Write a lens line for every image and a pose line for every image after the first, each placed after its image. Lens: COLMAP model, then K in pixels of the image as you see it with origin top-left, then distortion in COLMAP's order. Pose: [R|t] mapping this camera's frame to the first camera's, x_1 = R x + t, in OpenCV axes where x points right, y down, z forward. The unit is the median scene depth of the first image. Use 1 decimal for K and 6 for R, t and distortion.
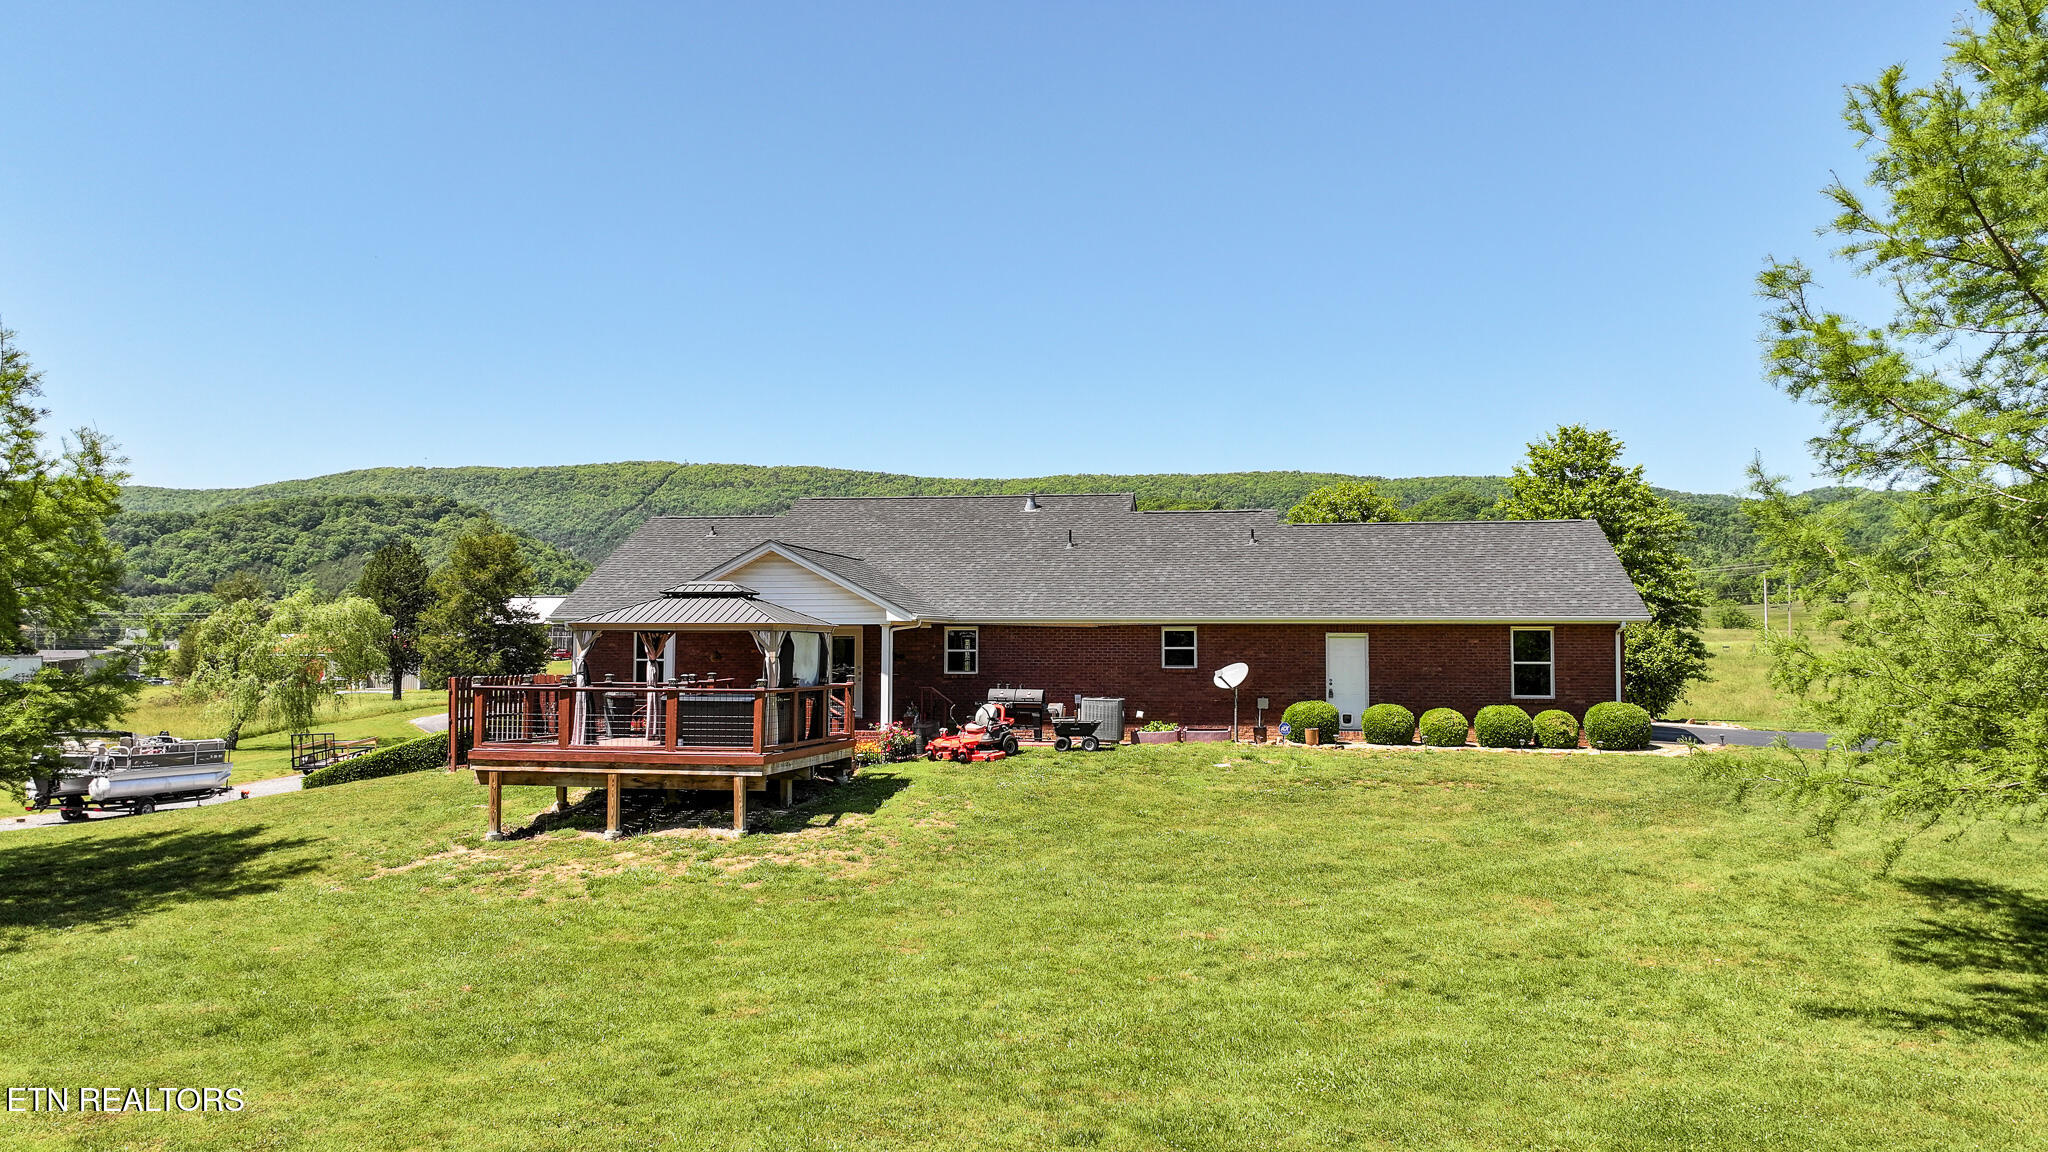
lens RADIAL K [[1445.9, 0, 1034.4], [0, 1445.9, 576.1], [0, 0, 1]] dist [0.006114, 0.010213]
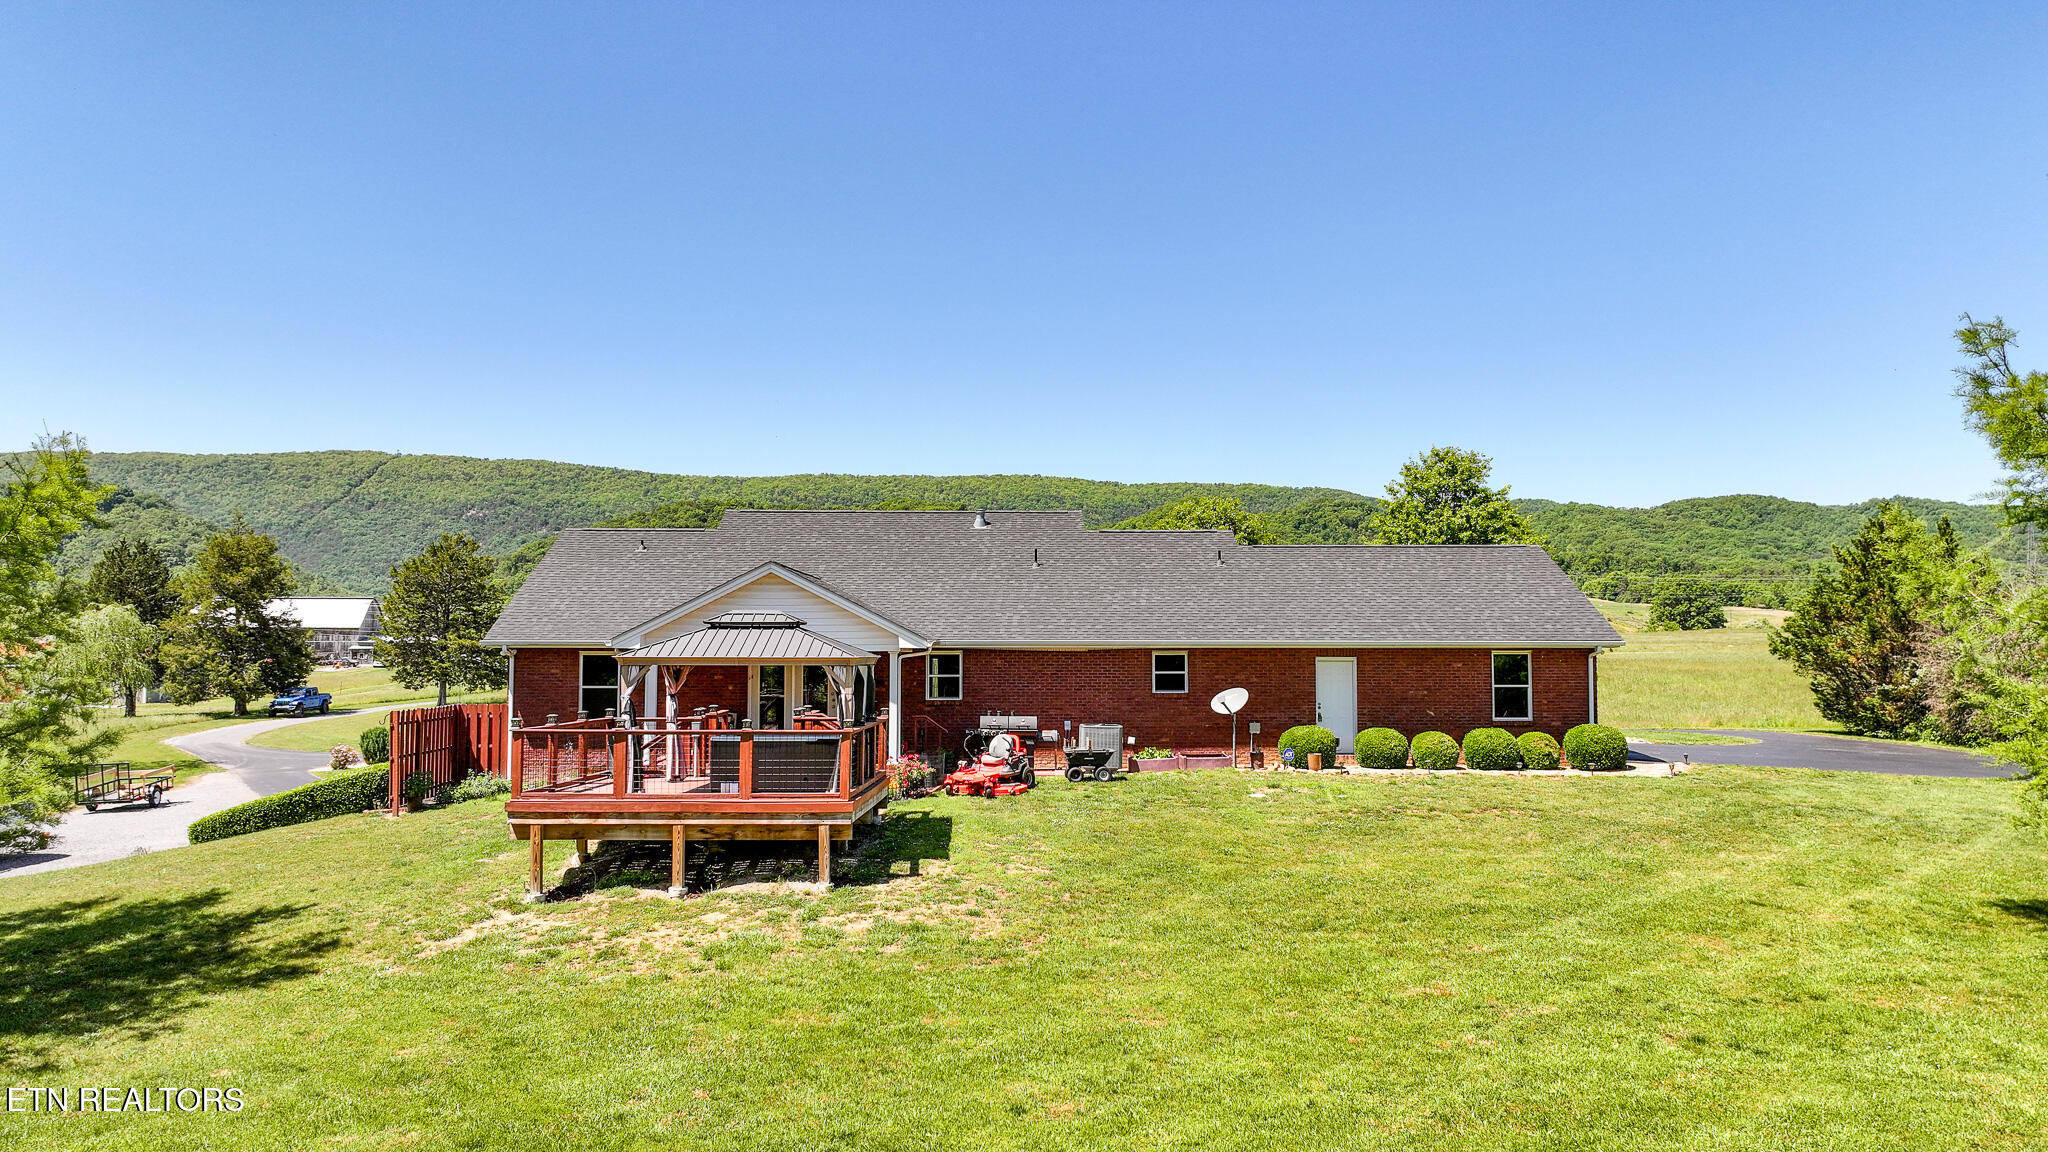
lens RADIAL K [[1445.9, 0, 1034.4], [0, 1445.9, 576.1], [0, 0, 1]] dist [0.006114, 0.010213]
pose [[0.983762, 0.006836, 0.179347, -0.173327], [-0.006714, 0.999977, -0.001288, -0.014382], [-0.179352, 0.000063, 0.983785, 0.050481]]
